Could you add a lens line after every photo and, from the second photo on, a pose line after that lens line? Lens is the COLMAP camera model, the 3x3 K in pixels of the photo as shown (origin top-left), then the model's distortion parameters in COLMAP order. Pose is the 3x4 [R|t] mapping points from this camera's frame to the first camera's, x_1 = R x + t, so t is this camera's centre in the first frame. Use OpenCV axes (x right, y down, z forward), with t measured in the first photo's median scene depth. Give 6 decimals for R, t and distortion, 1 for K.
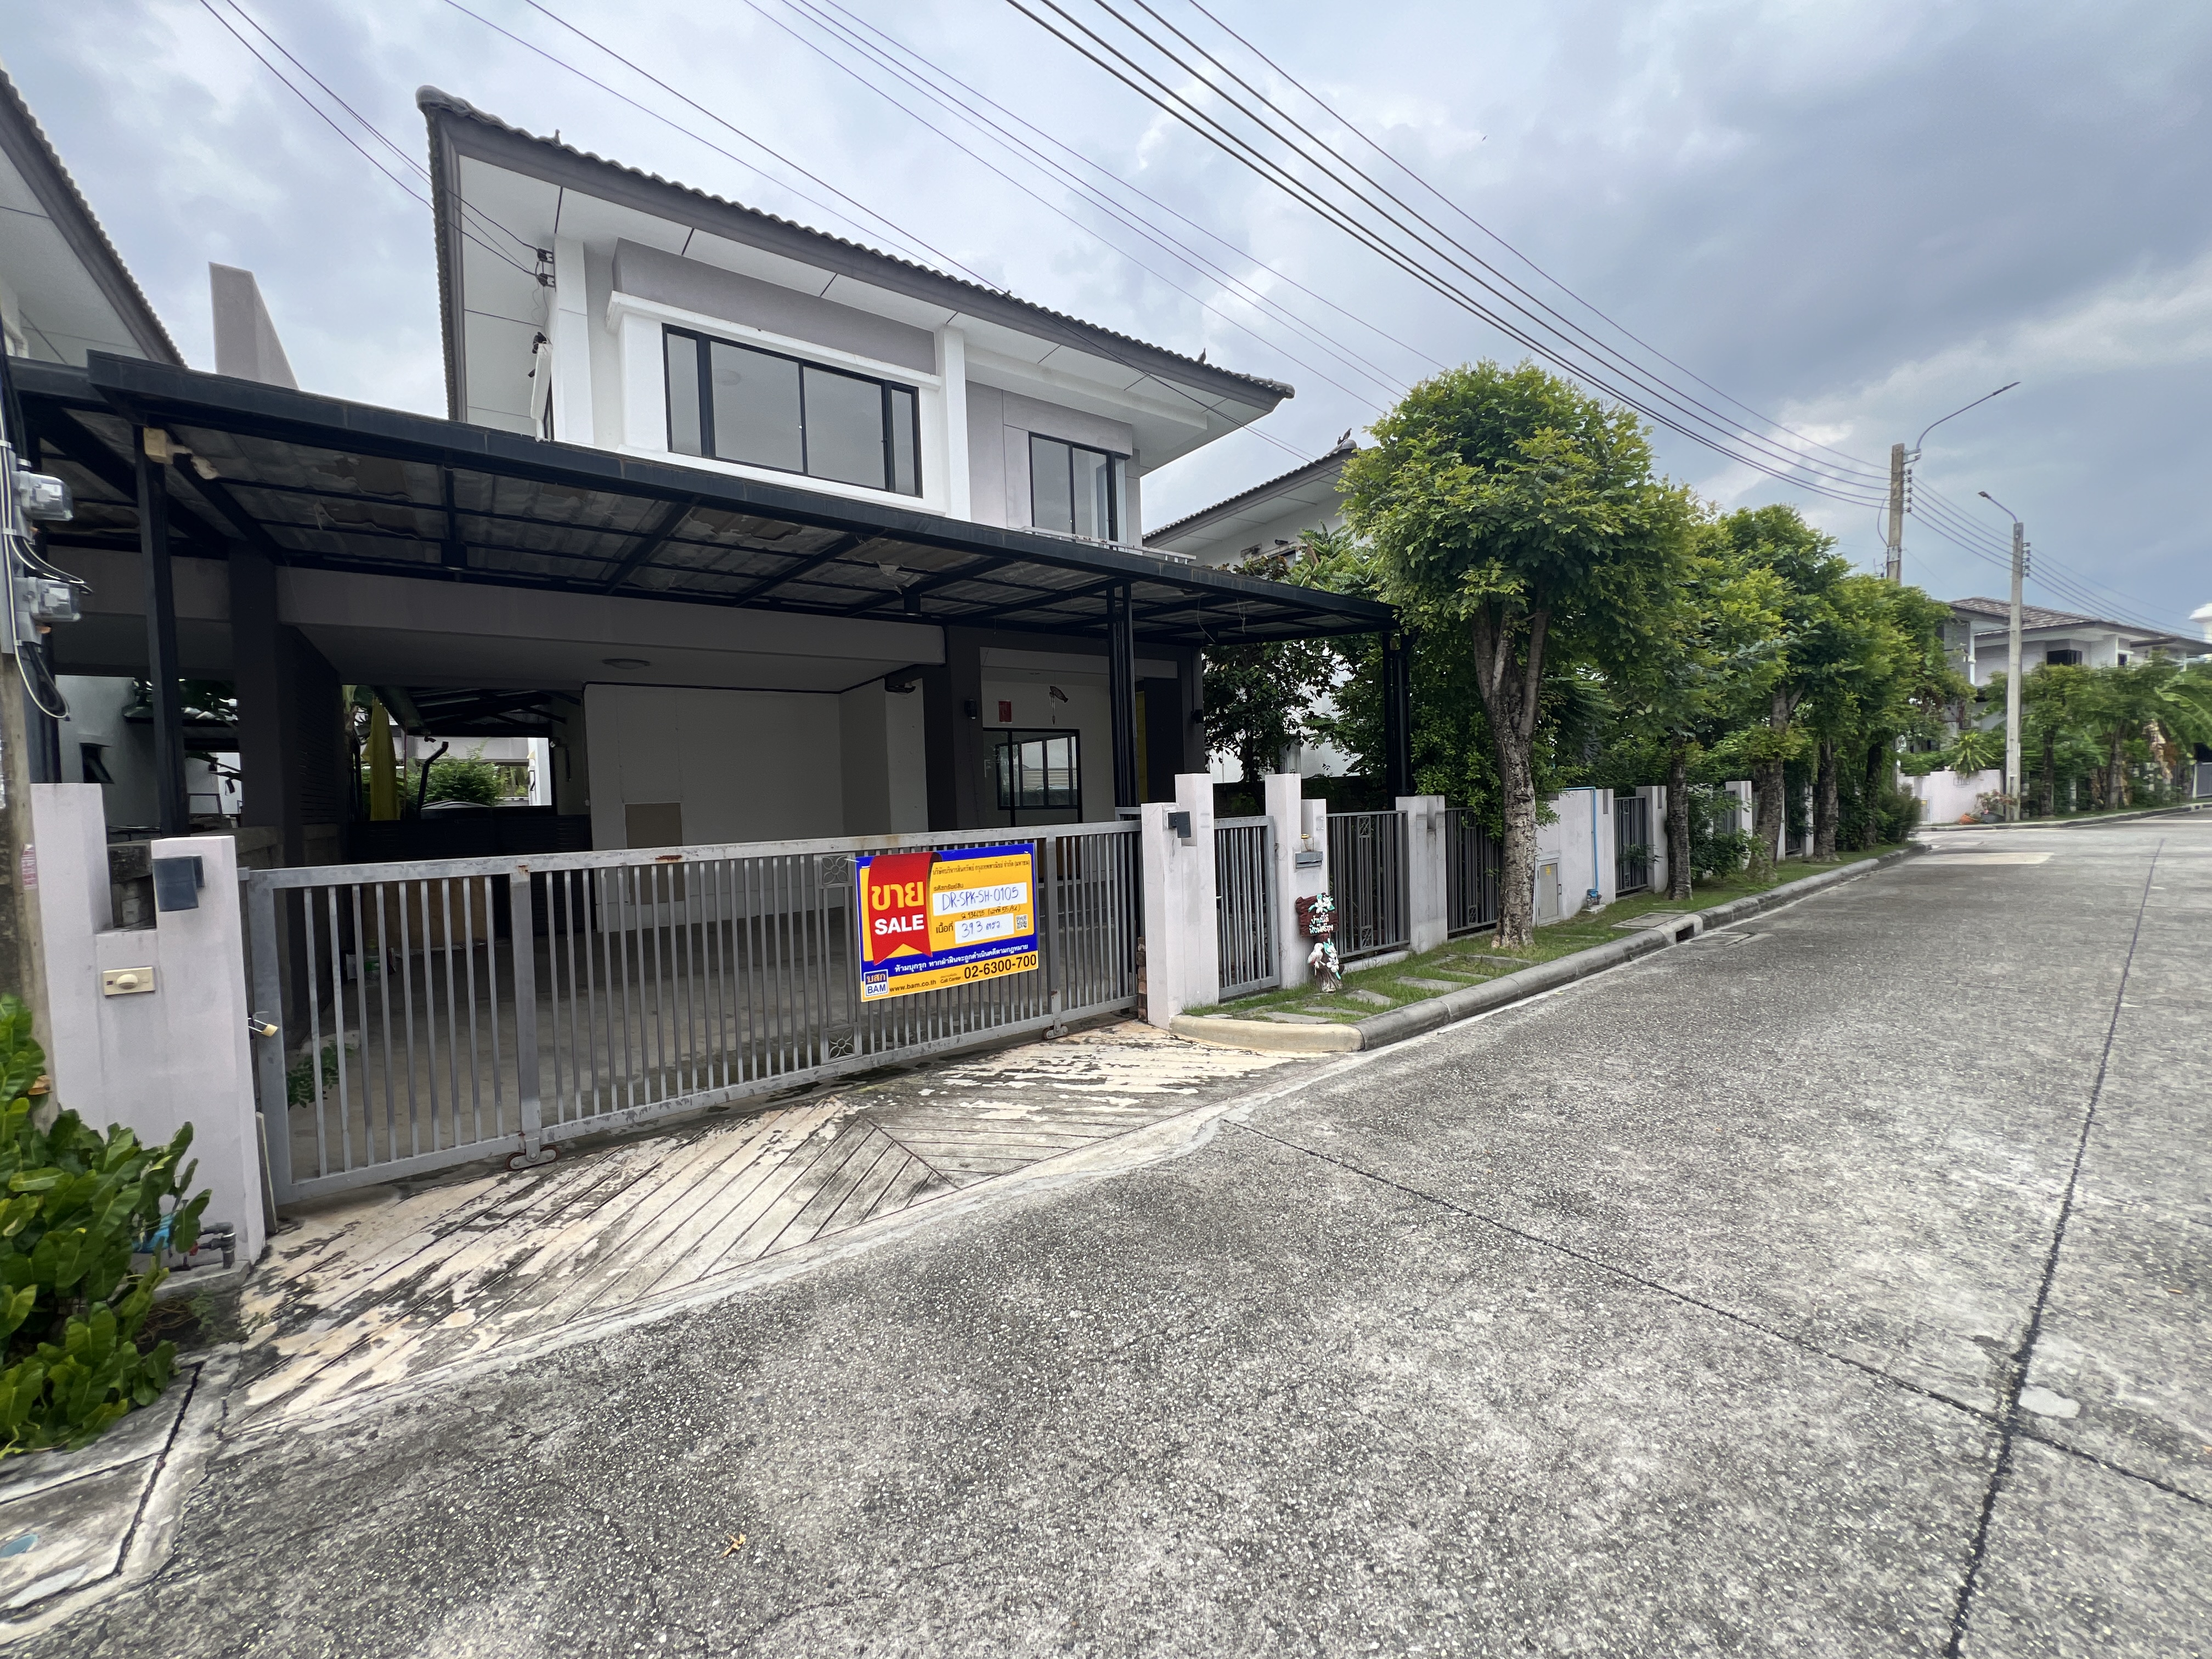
lens RADIAL K [[888.6, 0, 1102.7], [0, 888.6, 825.9], [0, 0, 1]] dist [-0.001989, 0.000502]
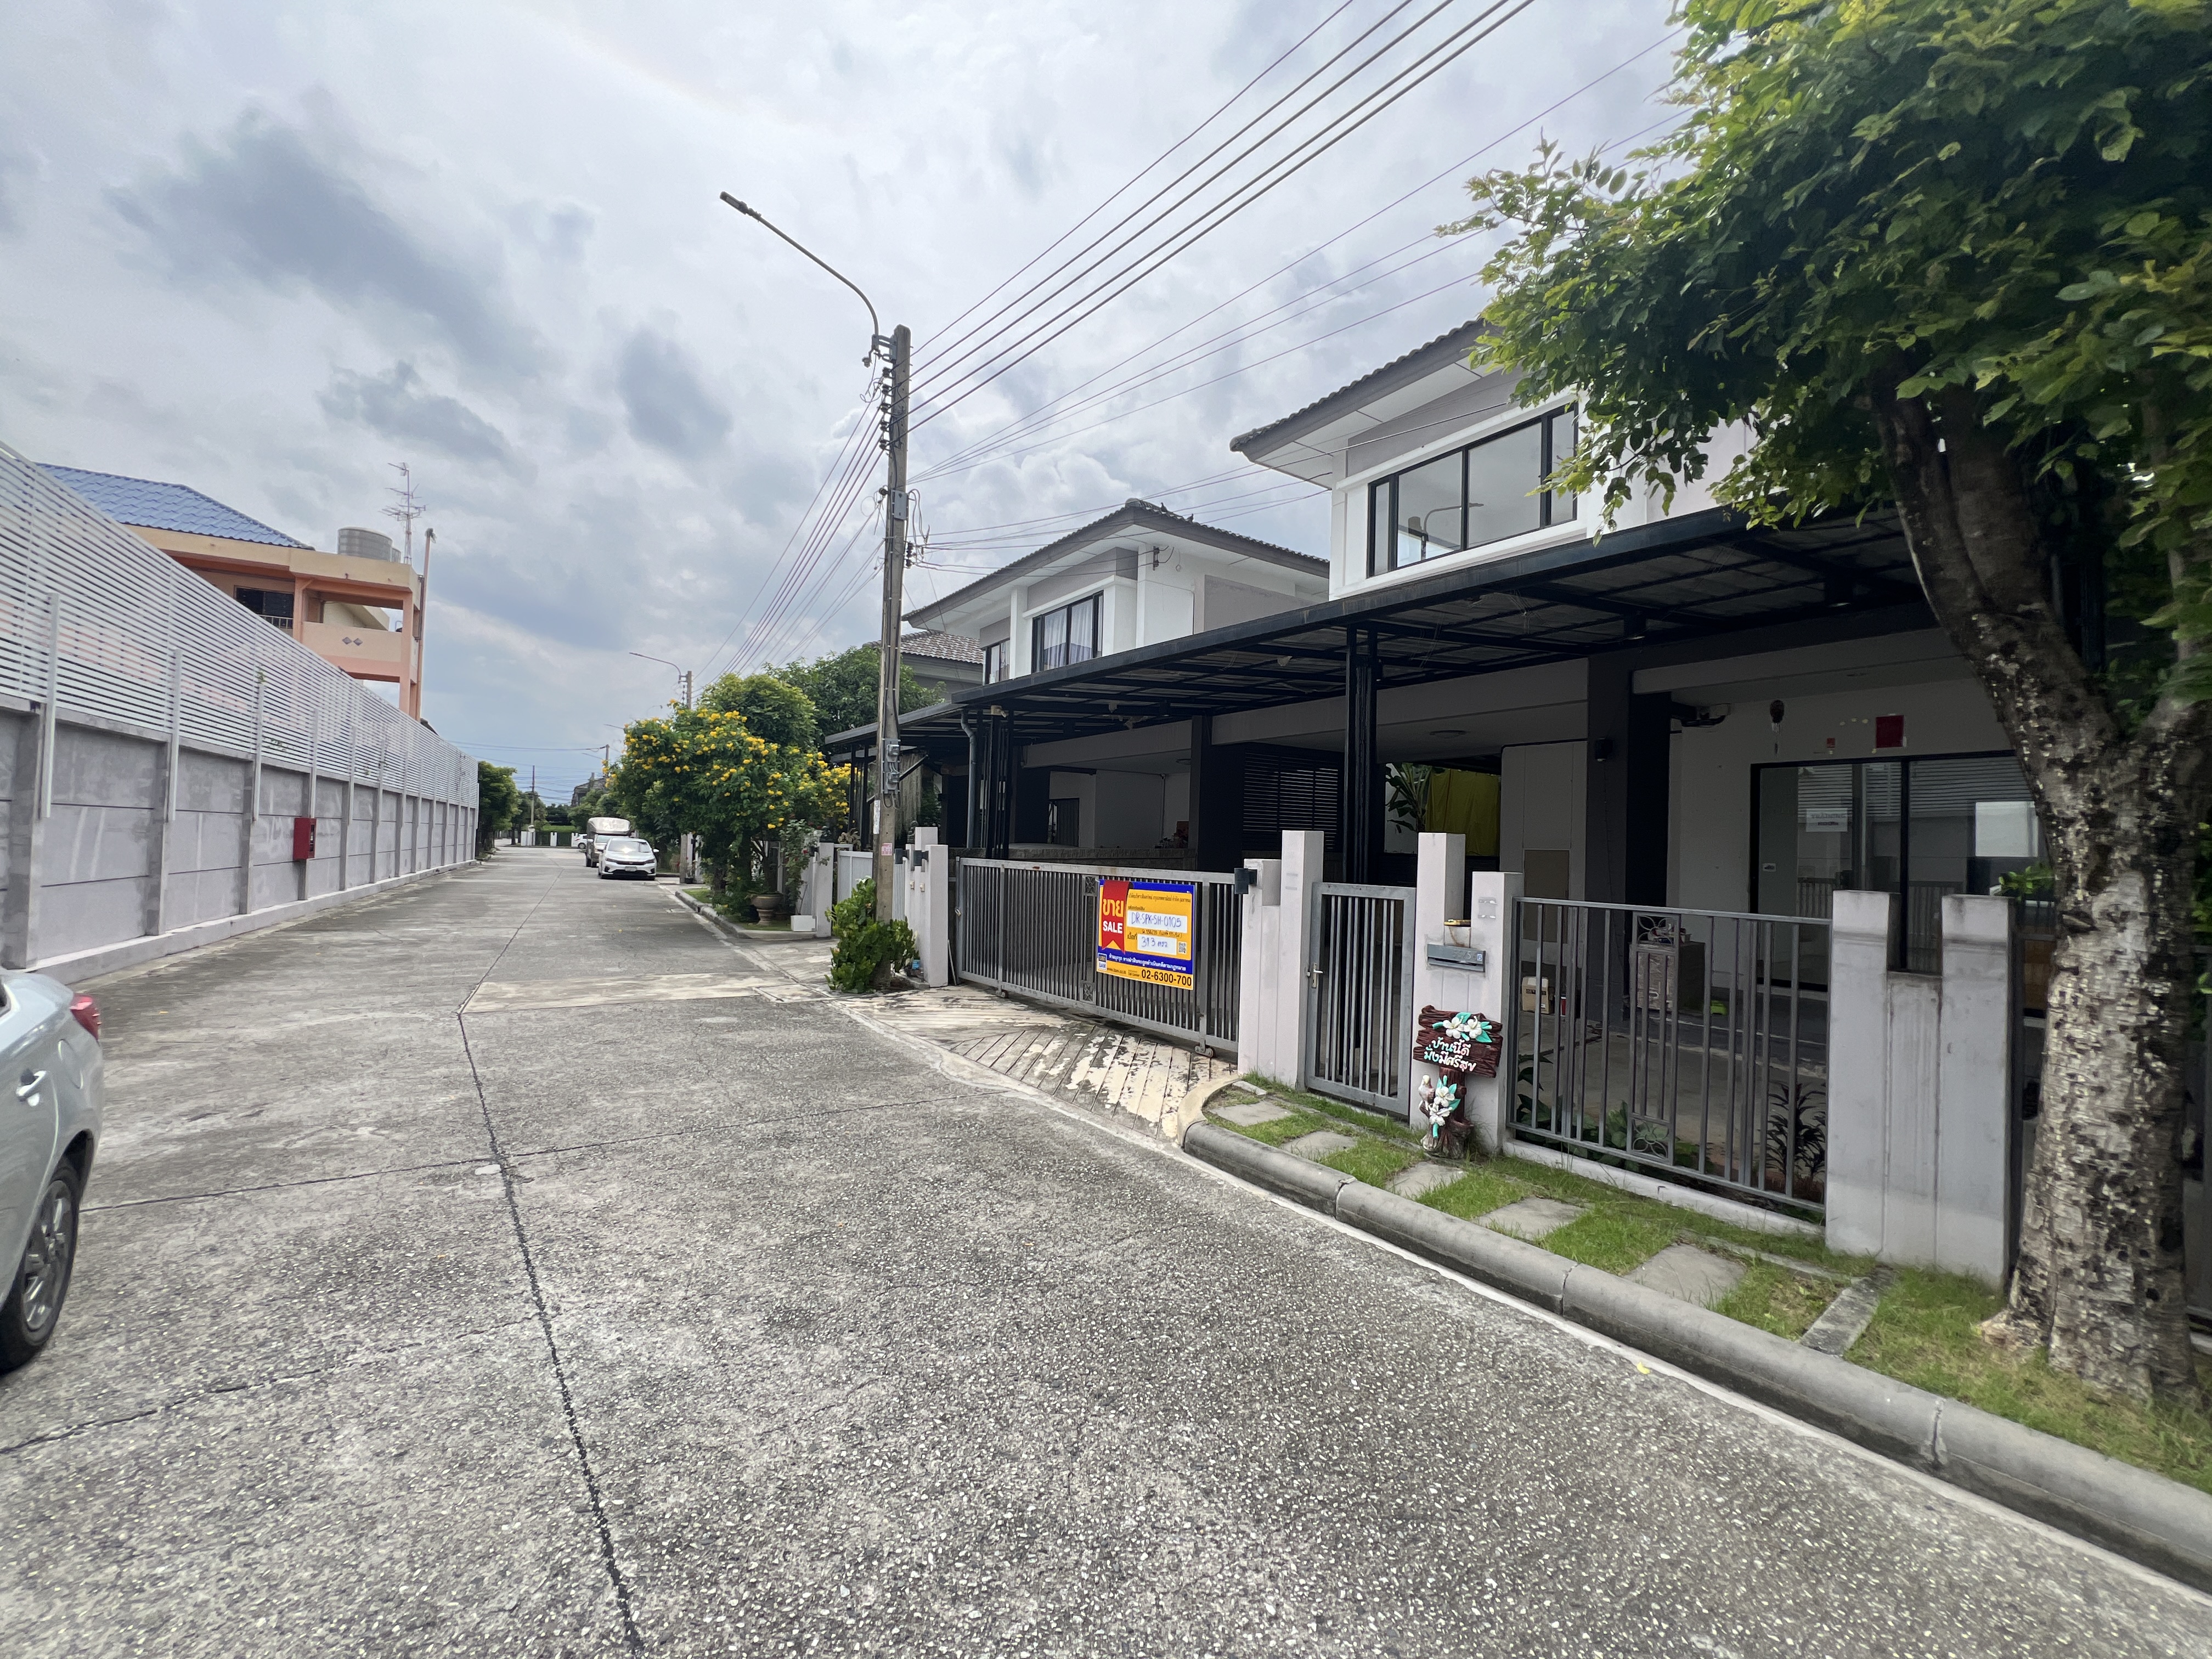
lens RADIAL K [[888.6, 0, 1102.7], [0, 888.6, 825.9], [0, 0, 1]] dist [-0.001989, 0.000502]
pose [[-0.022904, 0.012308, -0.999662, 1.277714], [-0.058341, 0.998204, 0.013626, -0.079701], [0.998034, 0.058634, -0.022145, 1.010018]]
